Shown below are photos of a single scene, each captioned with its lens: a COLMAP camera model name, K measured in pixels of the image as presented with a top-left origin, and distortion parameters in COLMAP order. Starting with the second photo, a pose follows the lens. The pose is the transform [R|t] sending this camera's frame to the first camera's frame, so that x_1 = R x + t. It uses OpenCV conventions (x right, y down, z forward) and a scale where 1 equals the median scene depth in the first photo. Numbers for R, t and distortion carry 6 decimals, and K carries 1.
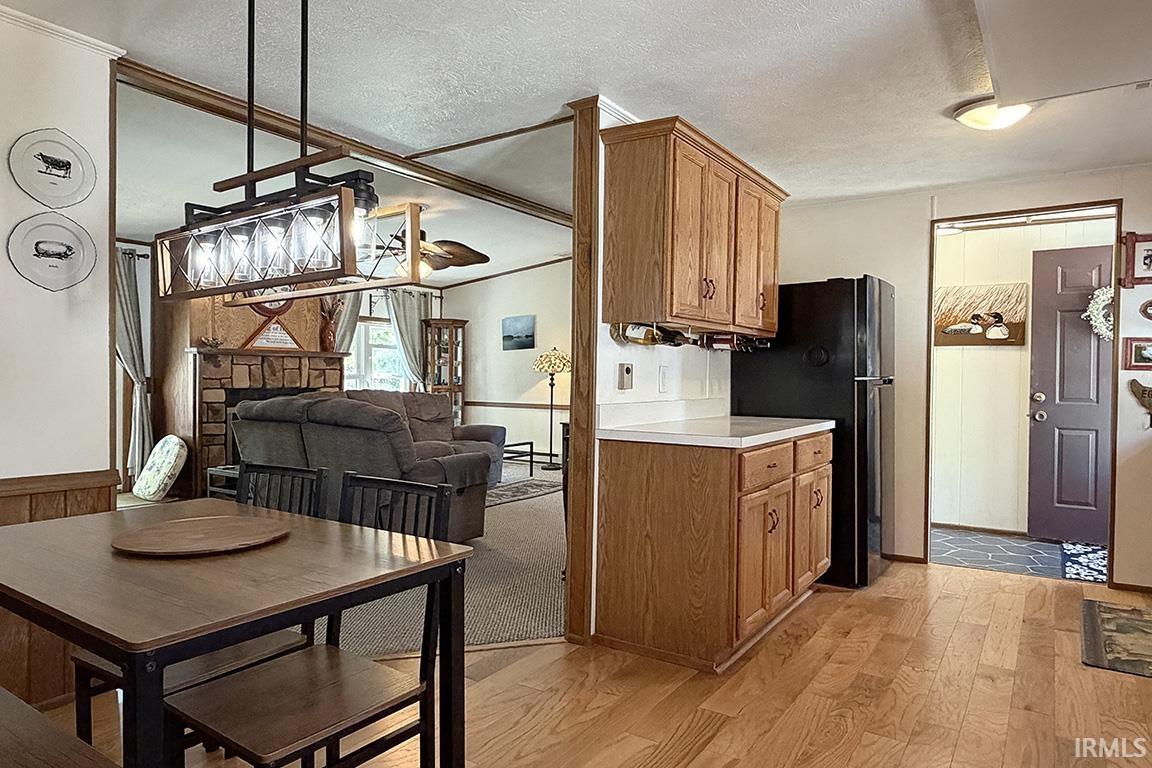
lens RADIAL K [[720.8, 0, 574.2], [0, 720.8, 383.0], [0, 0, 1]] dist [0.002352, -0.002246]
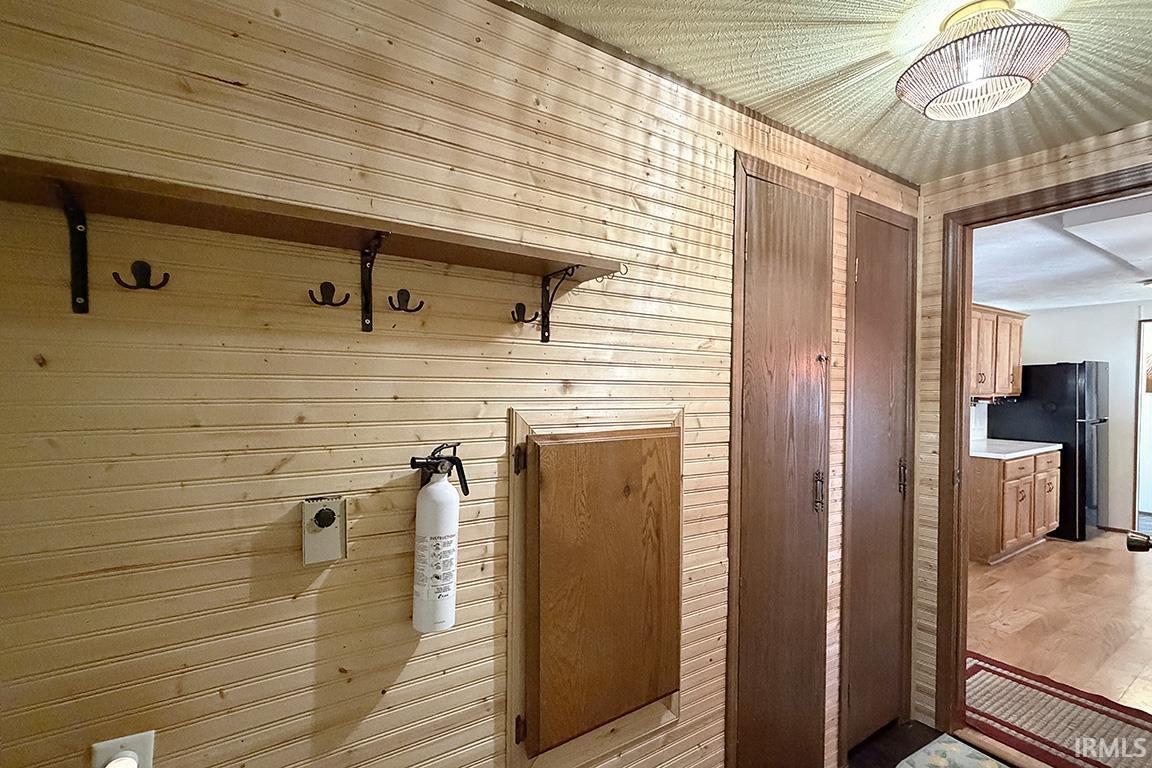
lens RADIAL K [[530.0, 0, 577.5], [0, 530.0, 386.9], [0, 0, 1]] dist [-0.003533, -0.000717]
pose [[0.921647, 0.004013, -0.388008, -0.252730], [-0.006268, 0.999970, -0.004545, -0.083118], [0.387978, 0.006621, 0.921645, -0.715861]]
